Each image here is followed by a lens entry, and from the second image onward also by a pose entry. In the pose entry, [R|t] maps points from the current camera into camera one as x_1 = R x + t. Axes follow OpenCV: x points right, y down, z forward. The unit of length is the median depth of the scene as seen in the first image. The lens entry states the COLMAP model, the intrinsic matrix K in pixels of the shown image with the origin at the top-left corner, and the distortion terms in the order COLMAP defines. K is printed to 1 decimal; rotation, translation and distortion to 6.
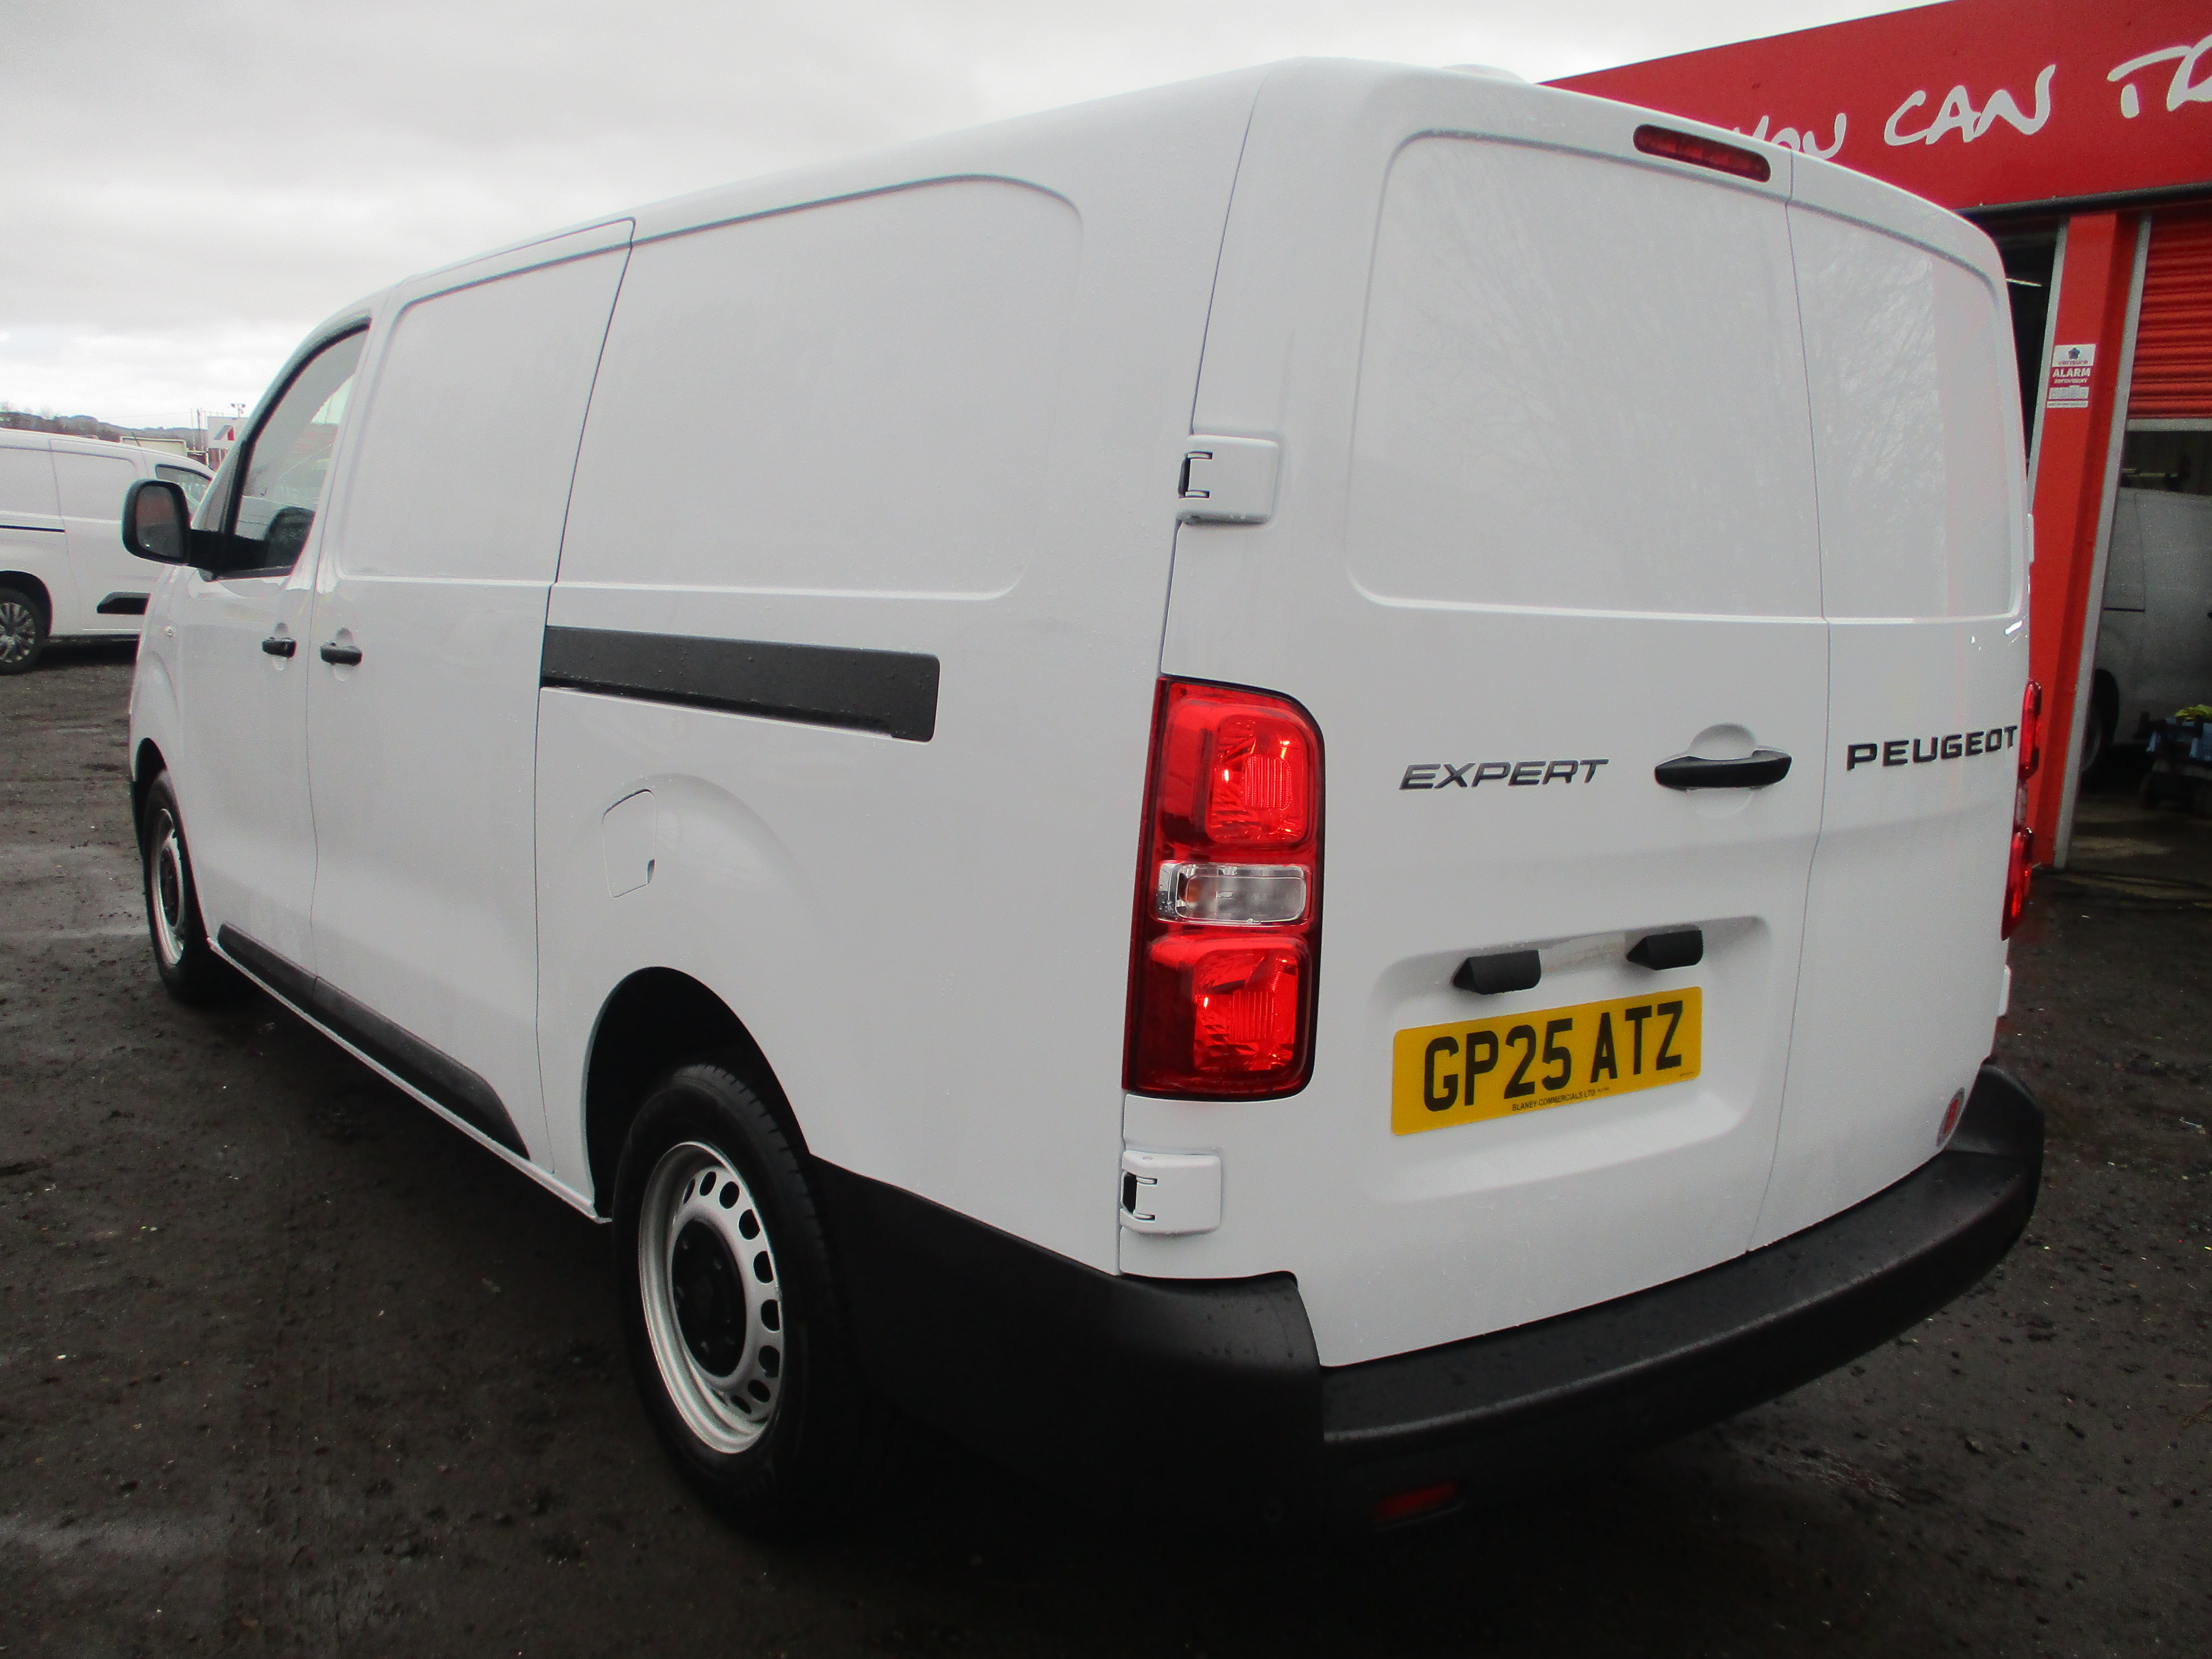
lens RADIAL K [[1869.2, 0, 1106.0], [0, 1869.2, 829.5], [0, 0, 1]] dist [-0.007660, -0.006470]
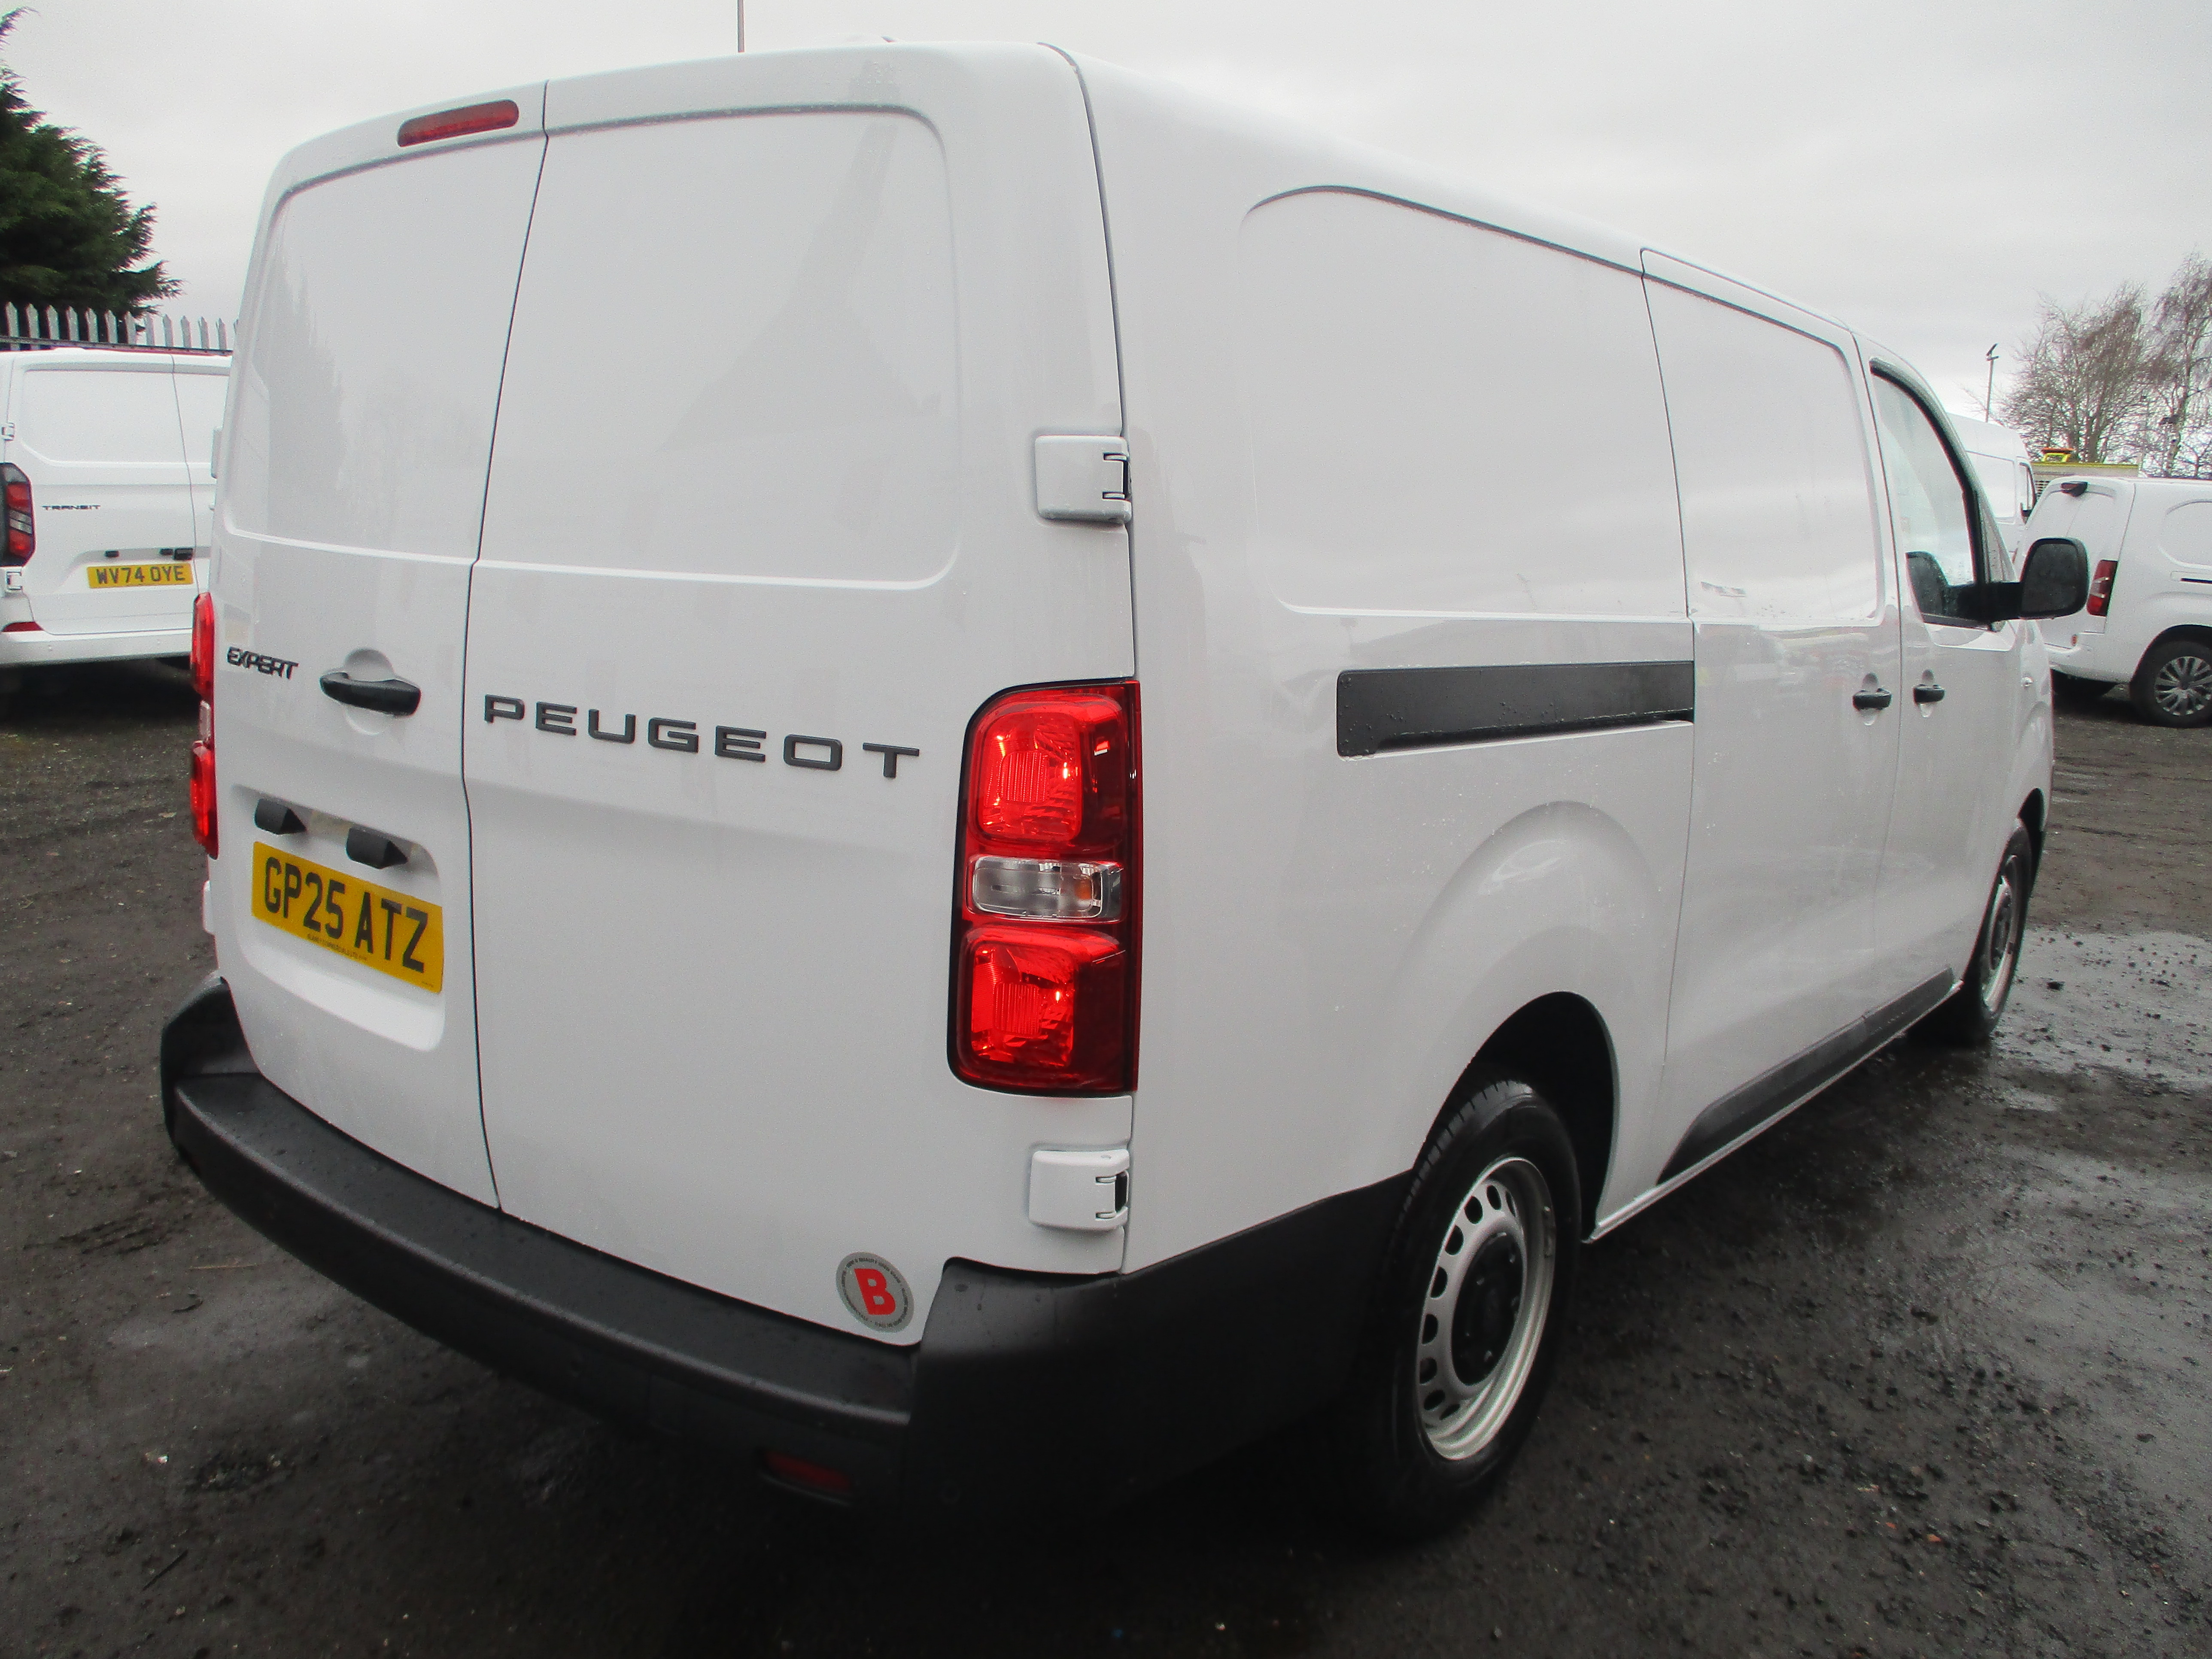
lens RADIAL K [[1877.4, 0, 1018.9], [0, 1877.4, 840.5], [0, 0, 1]] dist [-0.046983, 0.002098]
pose [[0.195064, 0.143278, -0.970269, 1.548101], [-0.175457, 0.978411, 0.109206, -0.138851], [0.964969, 0.148938, 0.215992, 1.195432]]
